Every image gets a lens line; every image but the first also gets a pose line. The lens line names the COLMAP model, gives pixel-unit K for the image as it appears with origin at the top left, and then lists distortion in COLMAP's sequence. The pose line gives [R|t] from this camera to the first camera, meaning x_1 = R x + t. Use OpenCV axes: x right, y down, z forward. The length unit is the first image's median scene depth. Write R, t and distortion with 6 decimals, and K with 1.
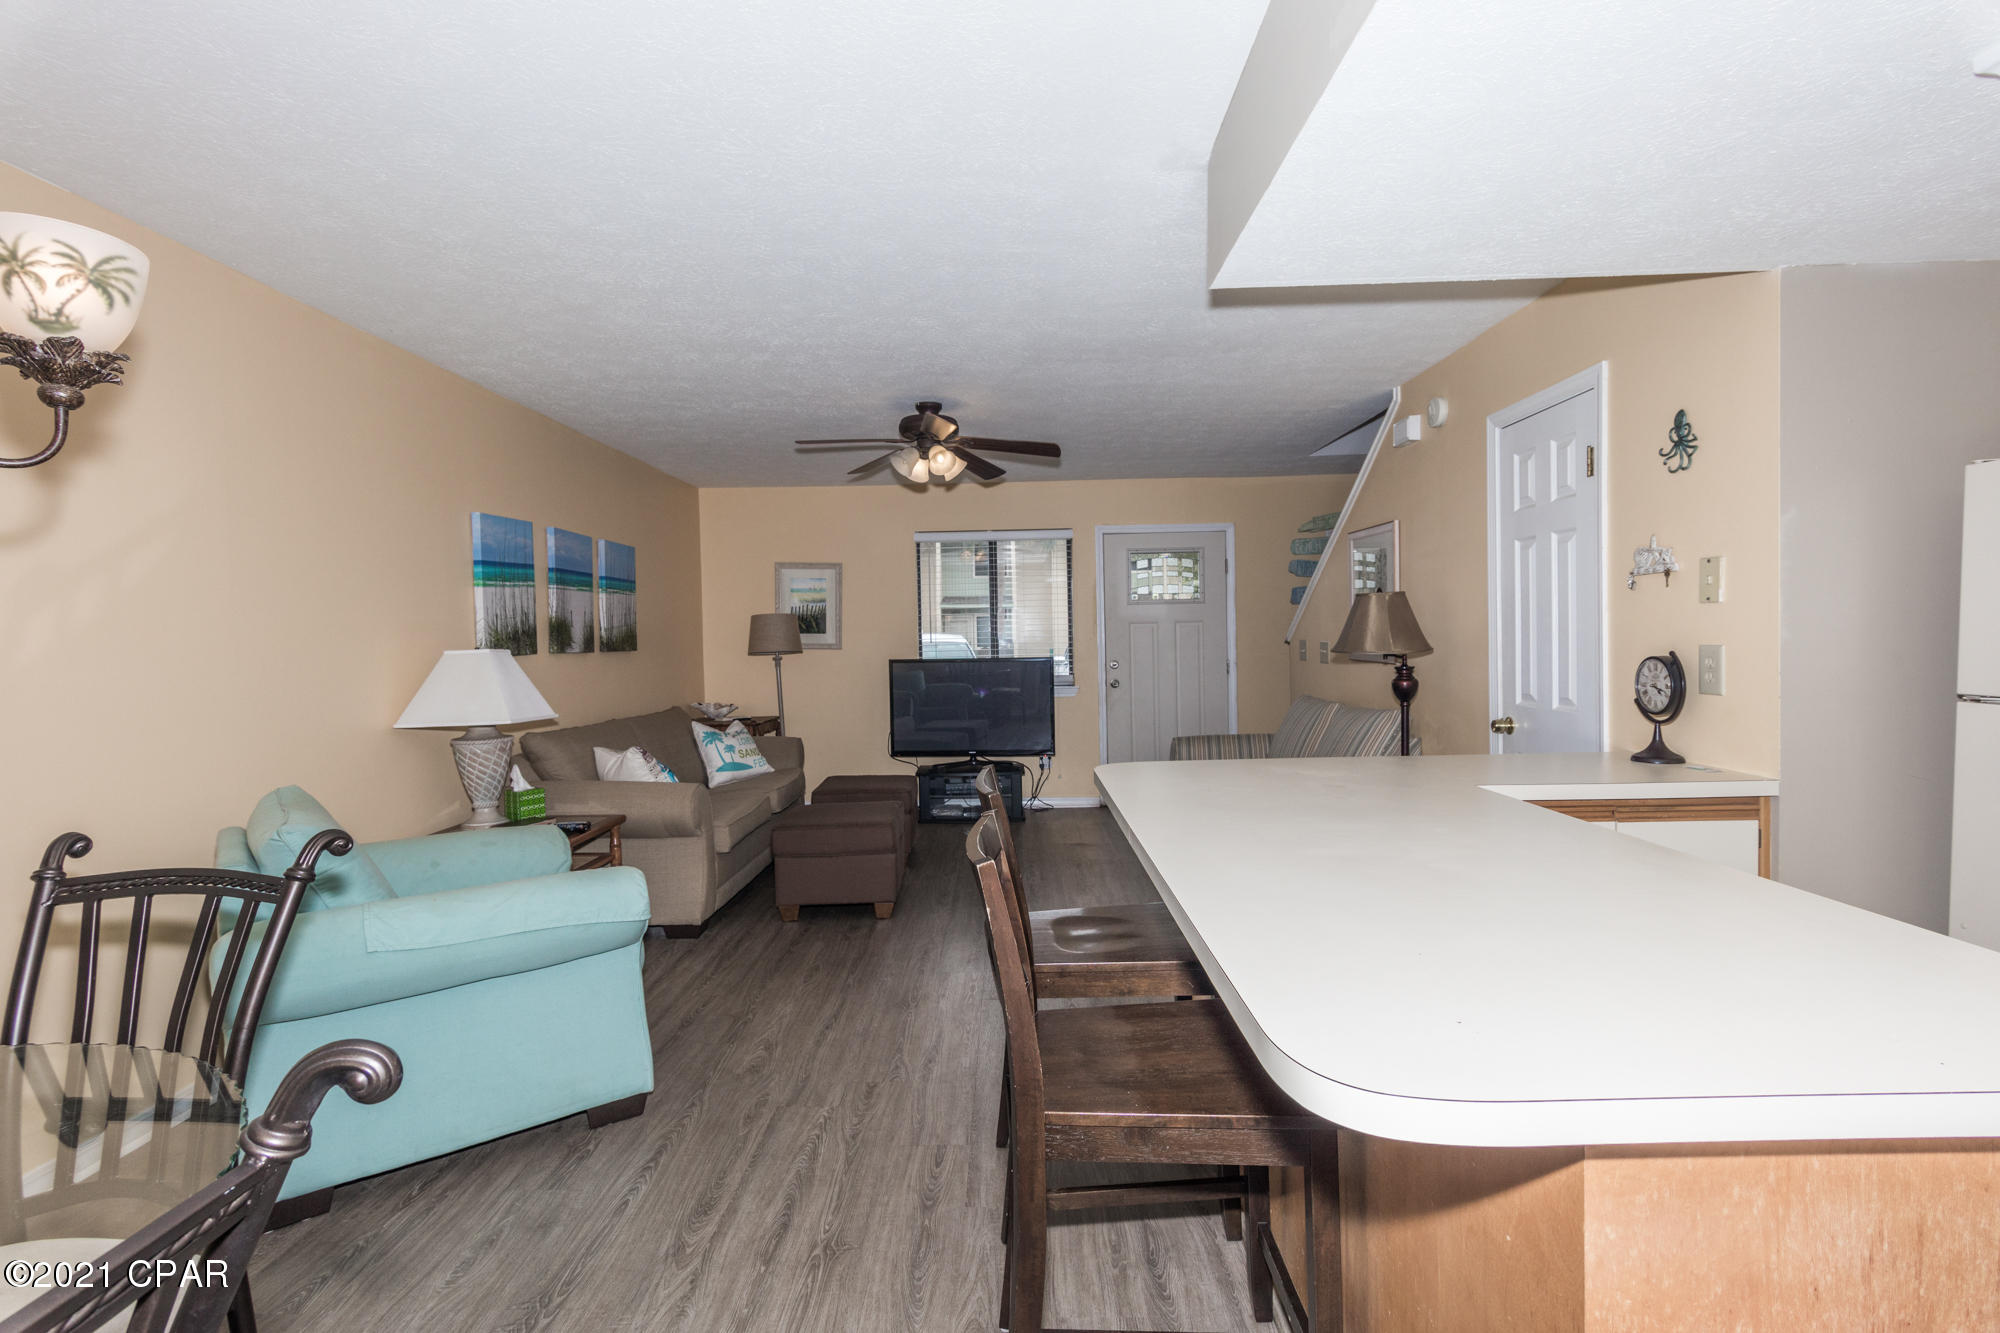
lens RADIAL K [[968.5, 0, 996.4], [0, 968.5, 664.3], [0, 0, 1]] dist [0.005064, -0.001242]
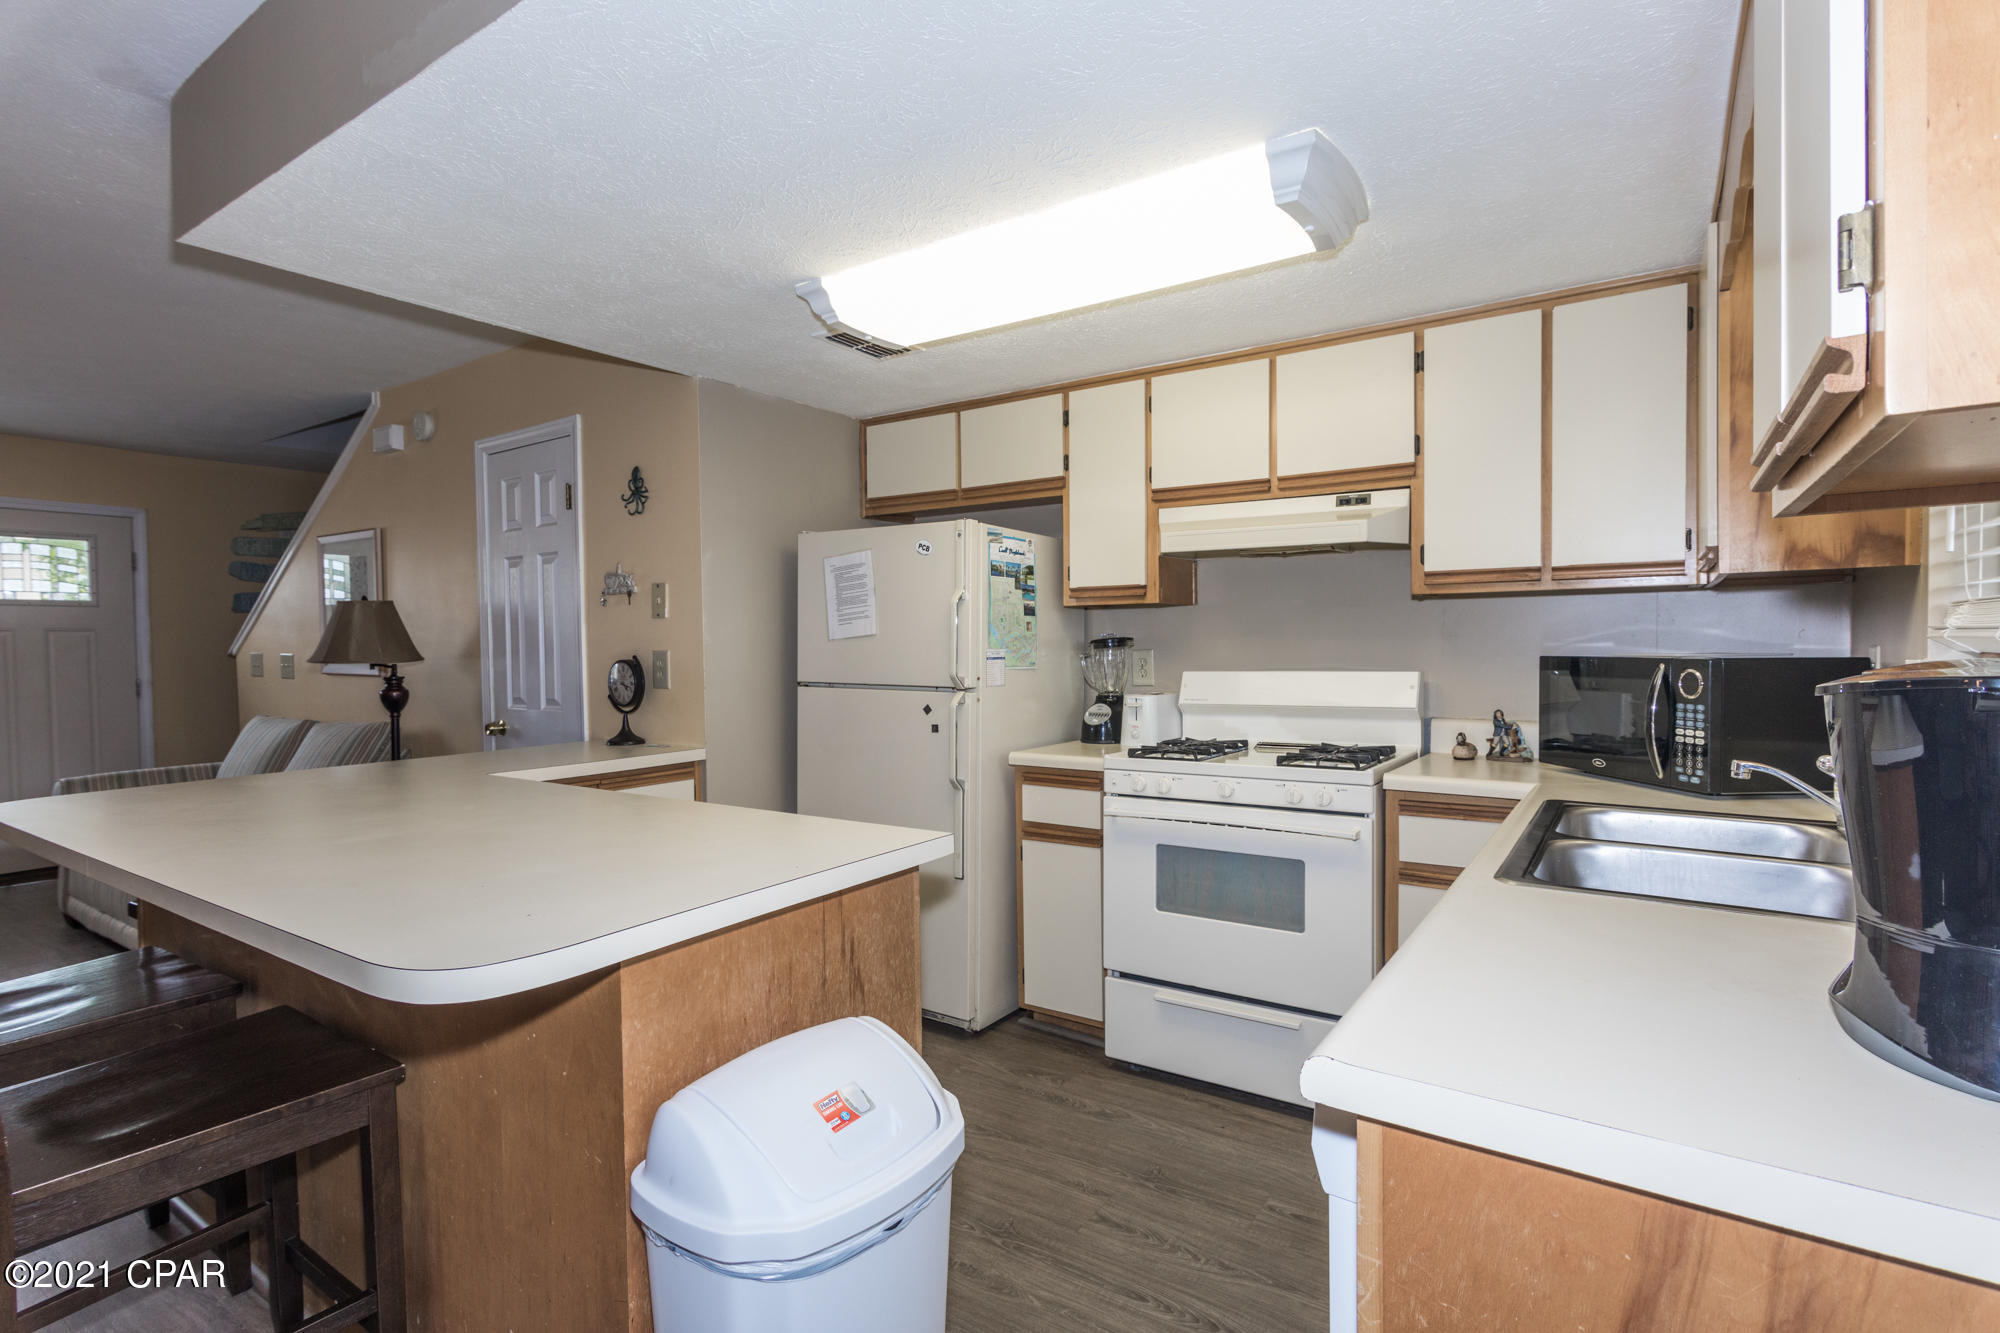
lens RADIAL K [[968.4, 0, 997.6], [0, 968.4, 666.2], [0, 0, 1]] dist [0.000354, -0.000612]
pose [[0.553115, -0.007067, 0.833075, -0.090529], [0.024018, 0.999684, -0.007466, 0.020269], [-0.832758, 0.024139, 0.553110, -0.089313]]
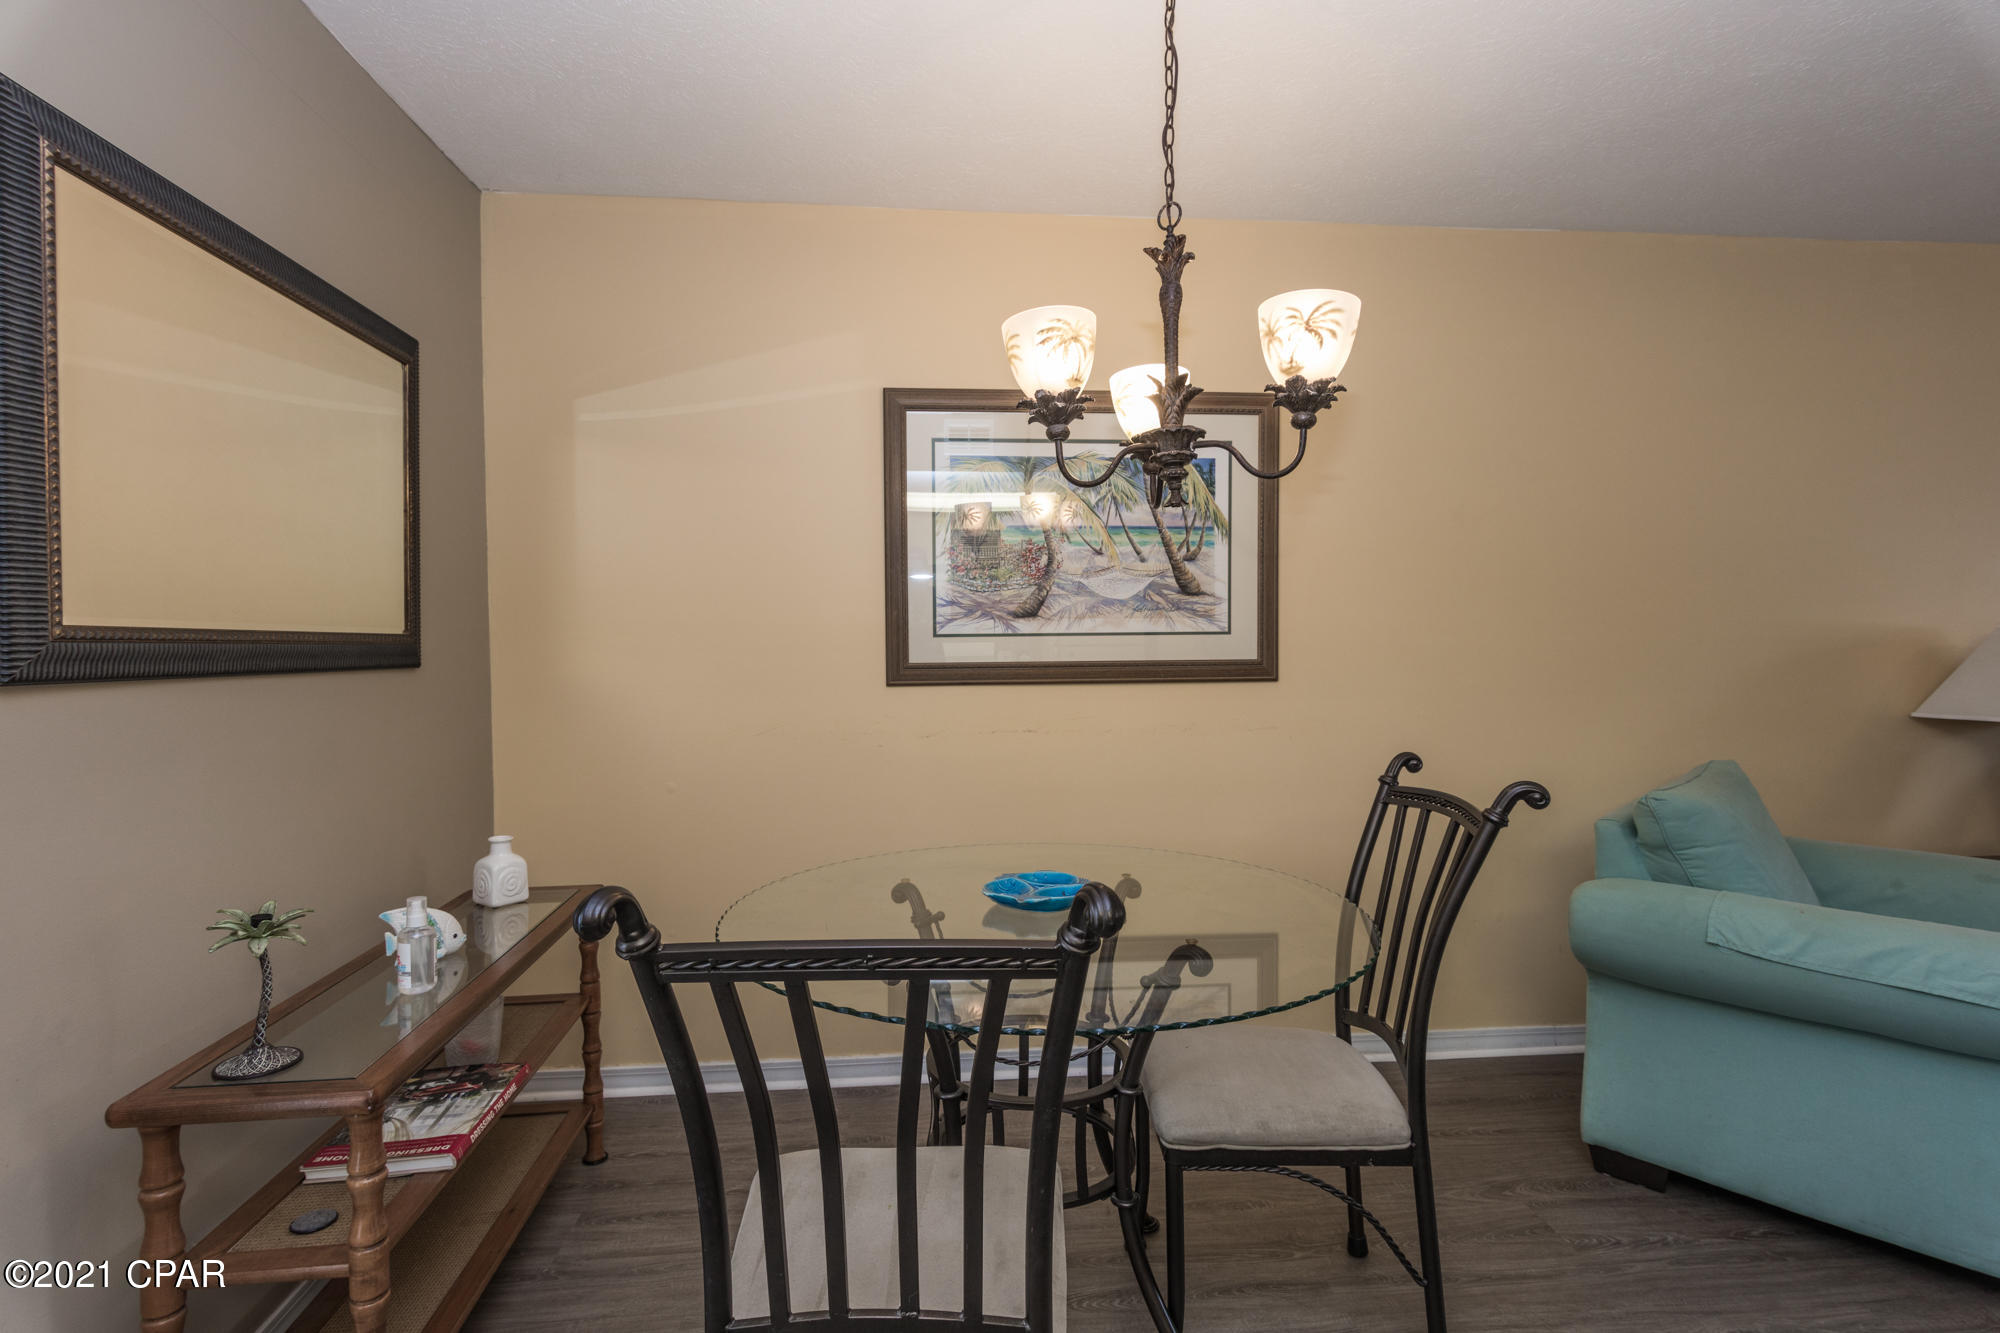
lens RADIAL K [[968.5, 0, 996.4], [0, 968.5, 664.3], [0, 0, 1]] dist [0.005064, -0.001242]
pose [[0.101017, 0.045696, -0.993835, 0.153895], [-0.025760, 0.998730, 0.043302, 0.008219], [0.994551, 0.021227, 0.102066, 0.182841]]
